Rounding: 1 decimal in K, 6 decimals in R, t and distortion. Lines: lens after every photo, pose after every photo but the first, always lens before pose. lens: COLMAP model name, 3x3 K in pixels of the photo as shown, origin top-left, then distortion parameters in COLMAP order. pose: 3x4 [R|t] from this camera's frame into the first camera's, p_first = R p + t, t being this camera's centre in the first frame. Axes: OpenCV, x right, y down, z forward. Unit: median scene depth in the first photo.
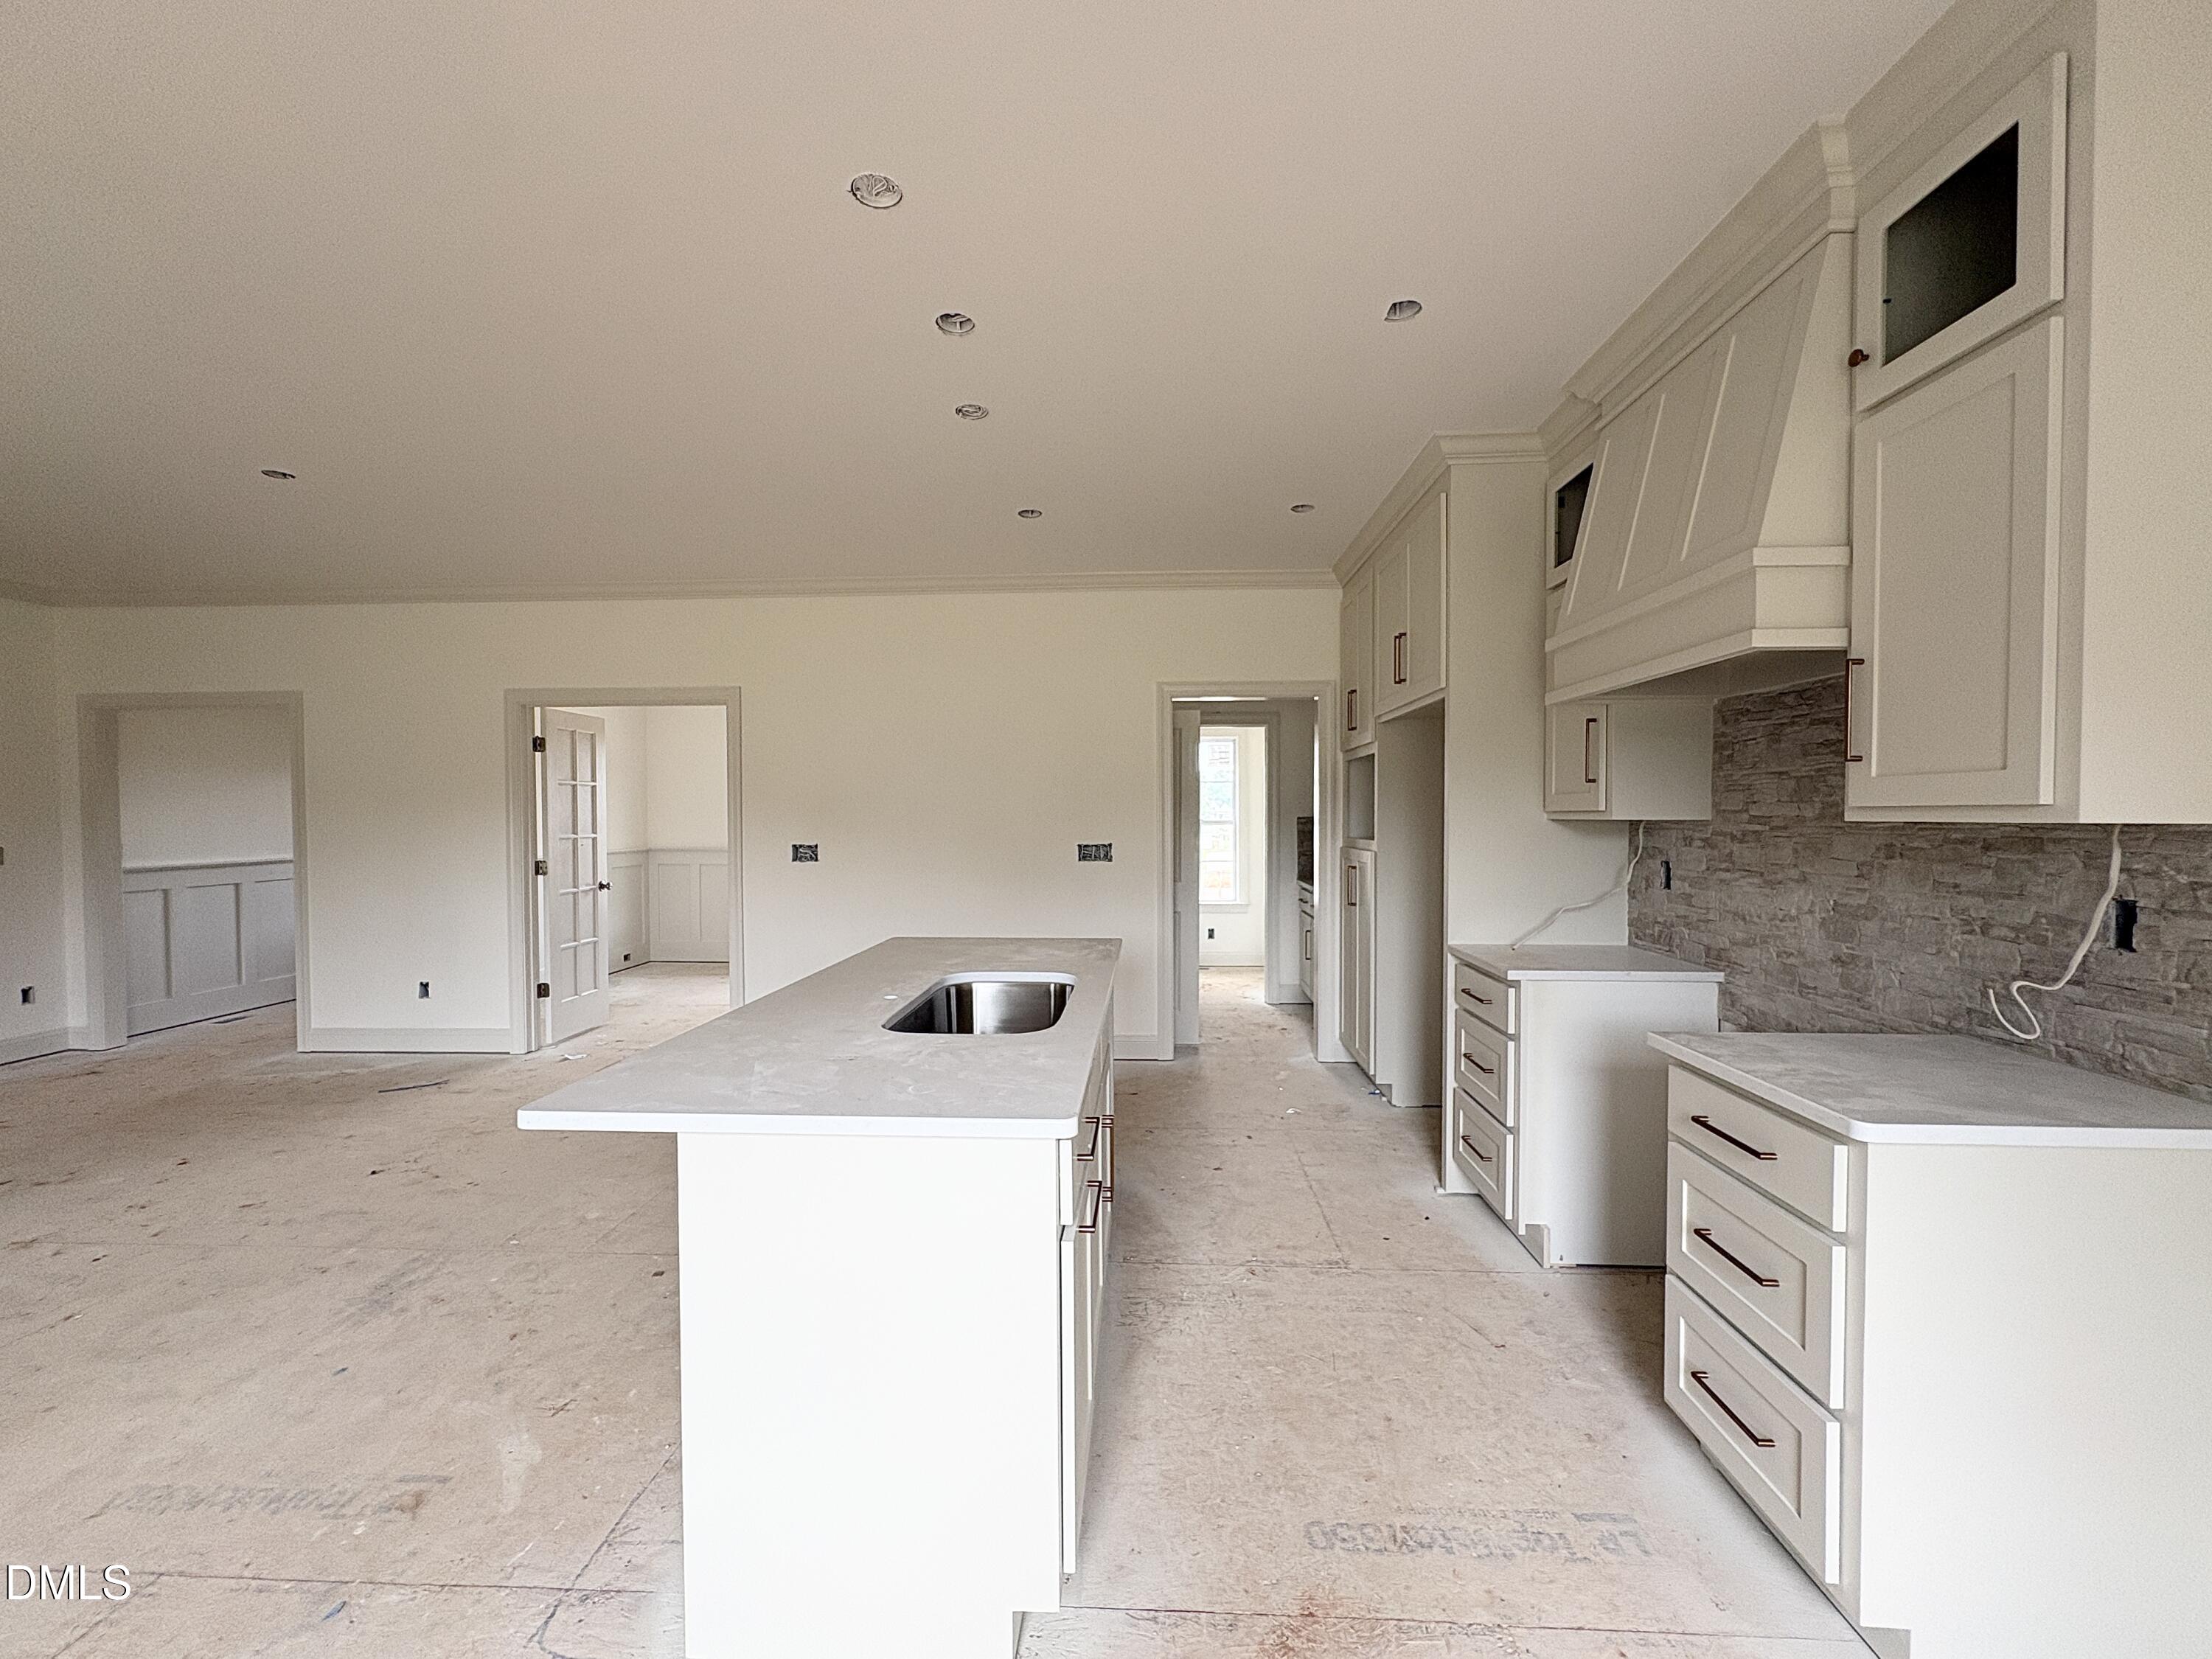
lens RADIAL K [[880.7, 0, 1104.4], [0, 880.7, 831.0], [0, 0, 1]] dist [0.000876, 0.000430]
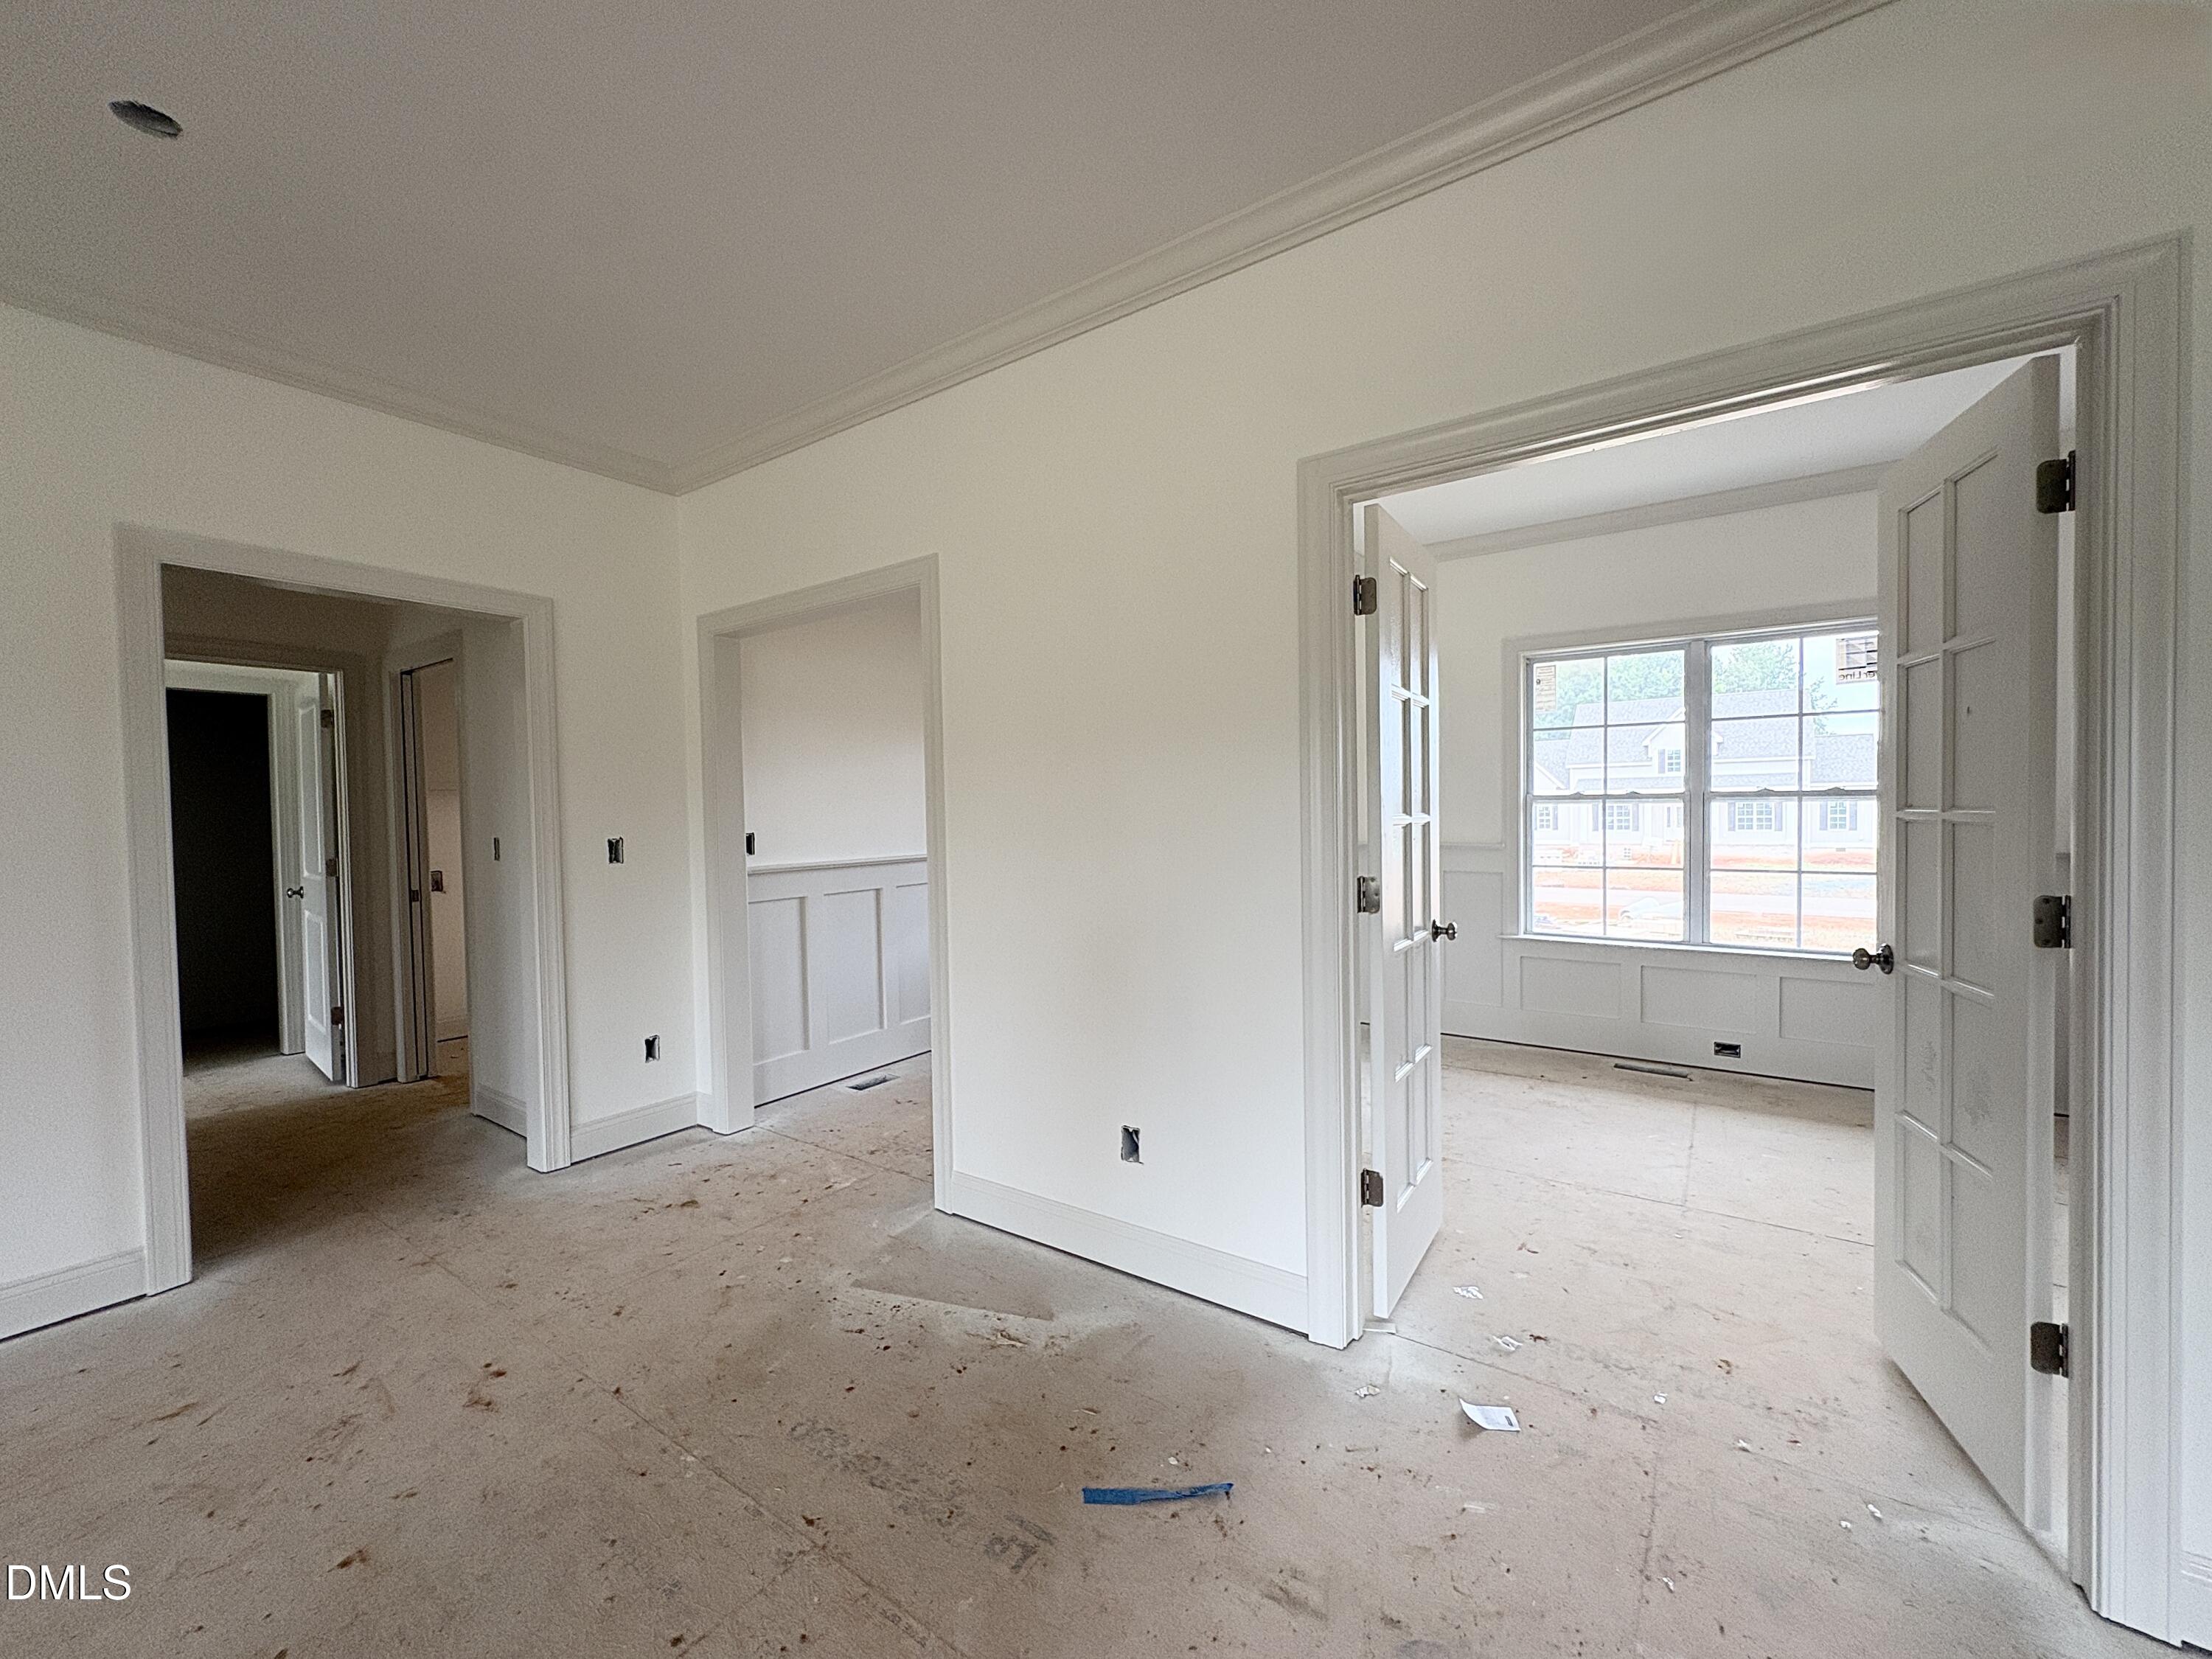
lens RADIAL K [[880.7, 0, 1105.6], [0, 880.7, 831.5], [0, 0, 1]] dist [0.000876, 0.000430]
pose [[0.842481, 0.002071, -0.538722, -0.948749], [0.003246, 0.999955, 0.008921, 0.014456], [0.538716, -0.009264, 0.842437, 1.068810]]
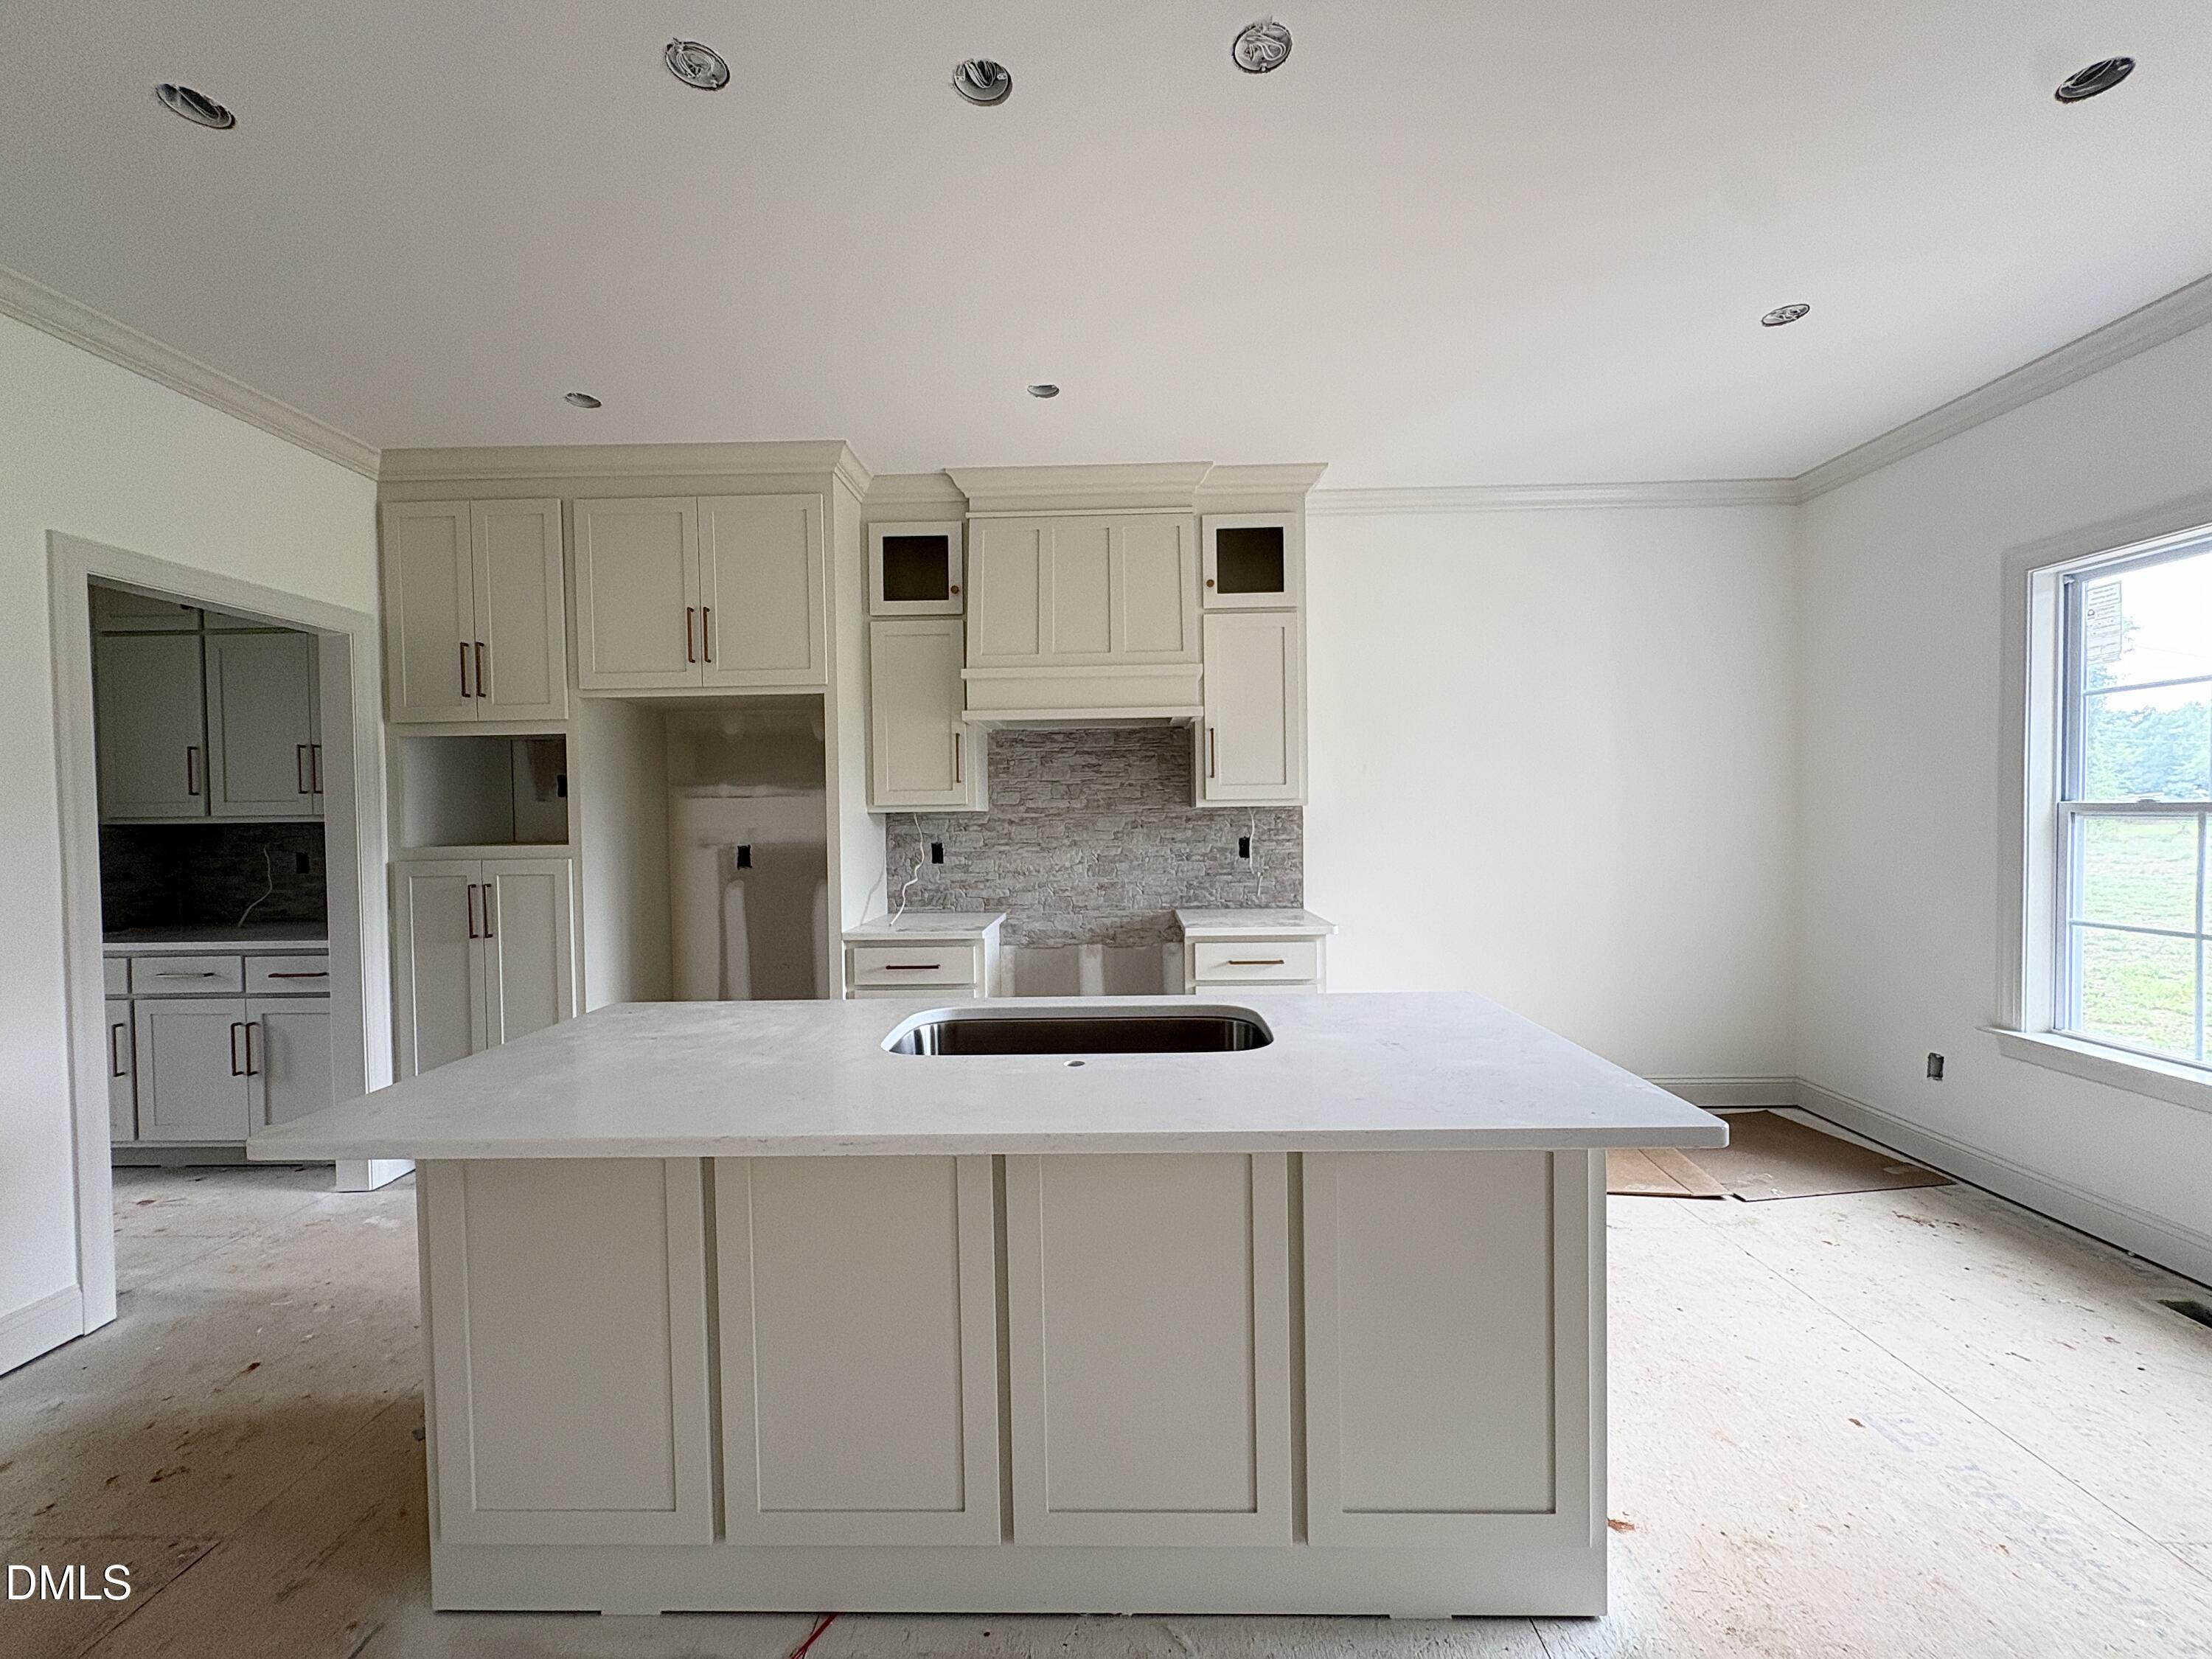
lens RADIAL K [[880.7, 0, 1098.2], [0, 880.7, 821.0], [0, 0, 1]] dist [0.000876, 0.000430]
pose [[-0.018321, -0.007369, 0.999805, -0.726030], [0.034045, 0.999388, 0.007990, -0.002076], [-0.999252, 0.034185, -0.018059, 0.786000]]
